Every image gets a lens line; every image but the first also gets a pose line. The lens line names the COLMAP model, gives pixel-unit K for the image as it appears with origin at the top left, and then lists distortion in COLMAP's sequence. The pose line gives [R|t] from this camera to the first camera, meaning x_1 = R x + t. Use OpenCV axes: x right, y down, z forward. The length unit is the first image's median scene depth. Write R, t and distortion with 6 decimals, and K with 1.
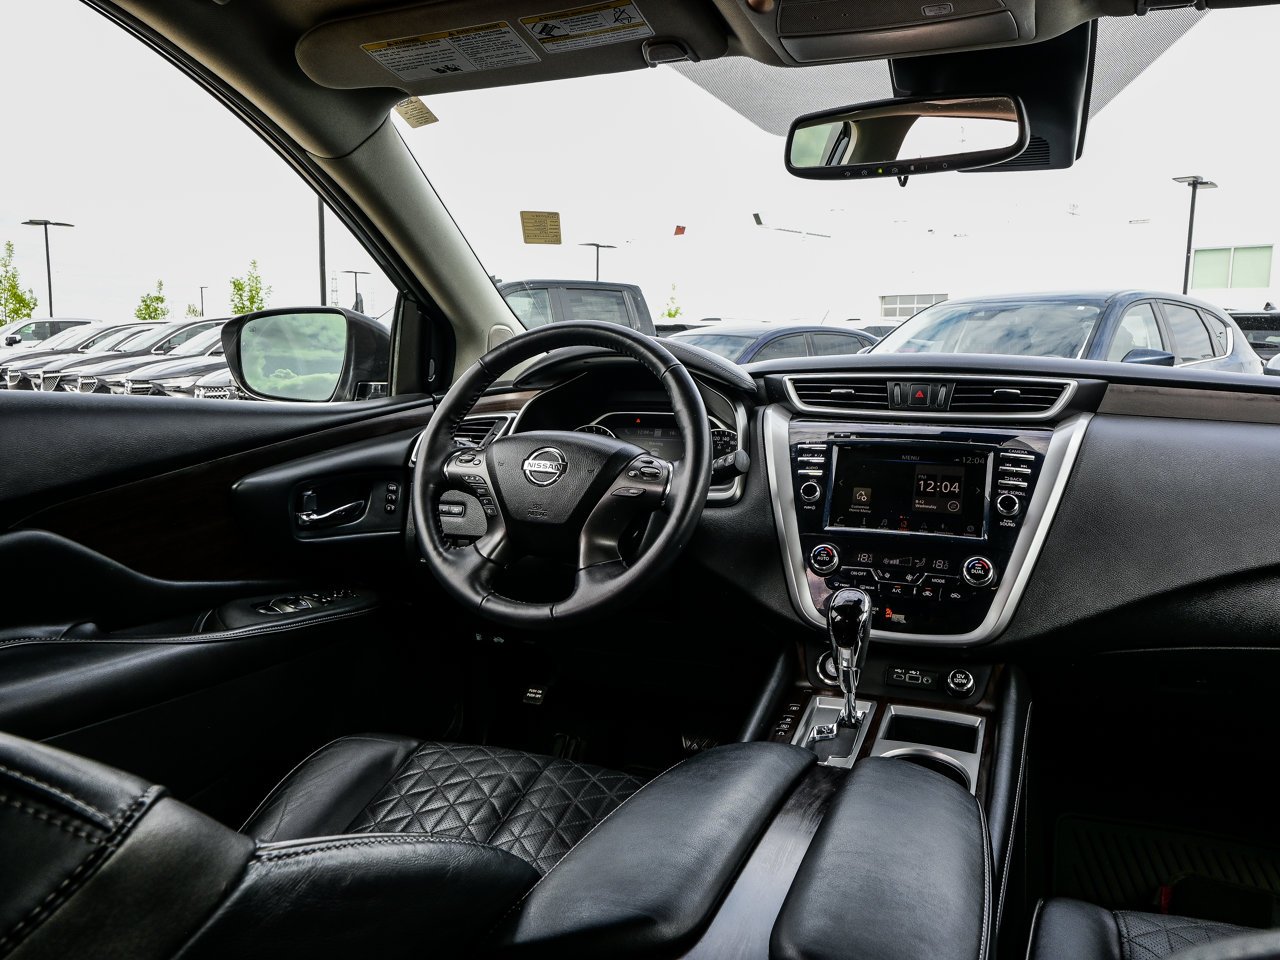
lens RADIAL K [[979.1, 0, 640.0], [0, 979.1, 480.0], [0, 0, 1]] dist [-0.008137, -0.007815]
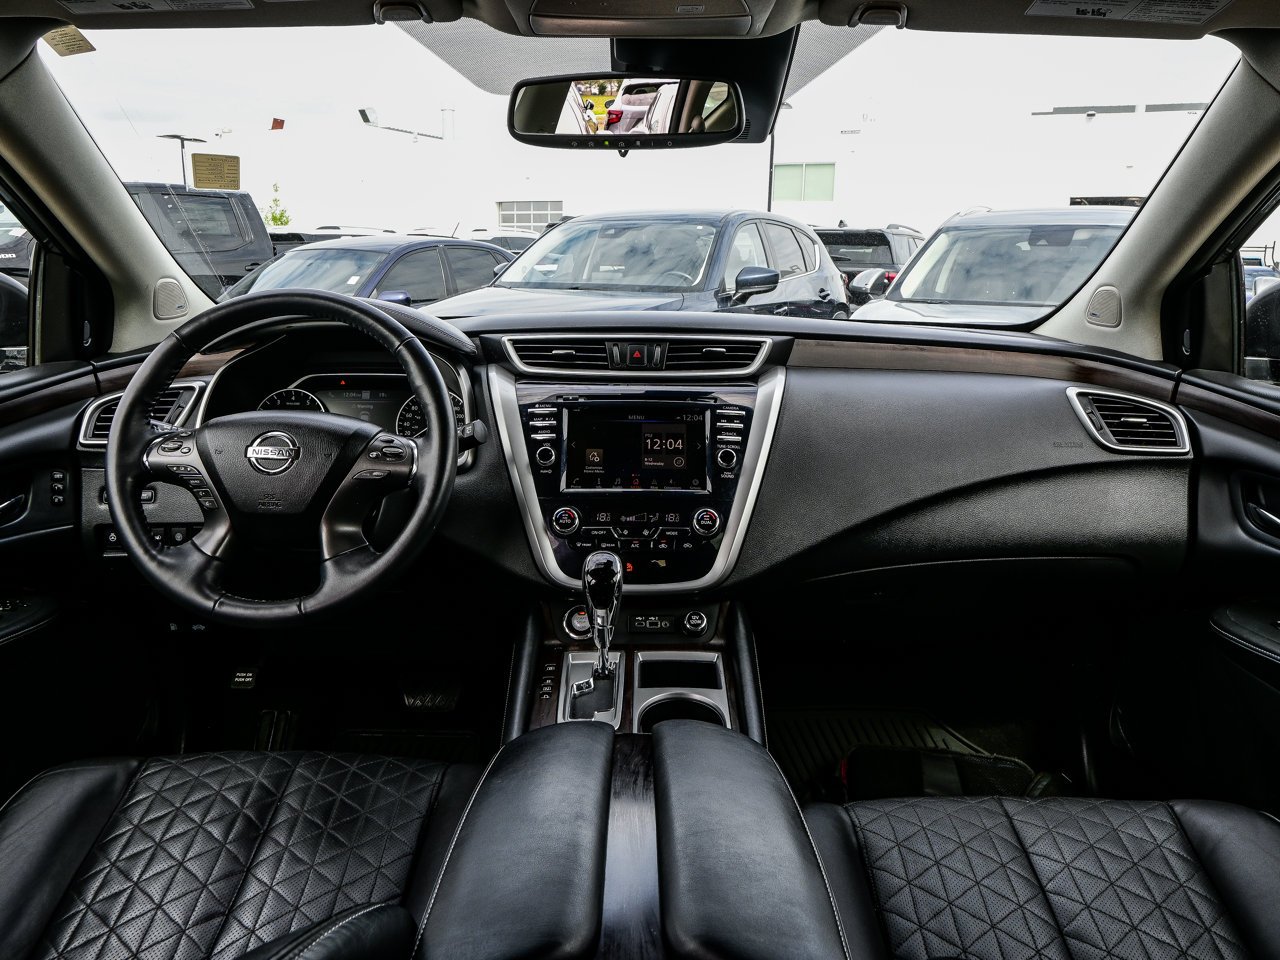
lens RADIAL K [[979.1, 0, 640.0], [0, 979.1, 480.0], [0, 0, 1]] dist [-0.008137, -0.007815]
pose [[0.927343, -0.082095, 0.365096, -0.112450], [0.046756, 0.993413, 0.104617, -0.066949], [-0.371279, -0.079945, 0.925073, 0.016709]]
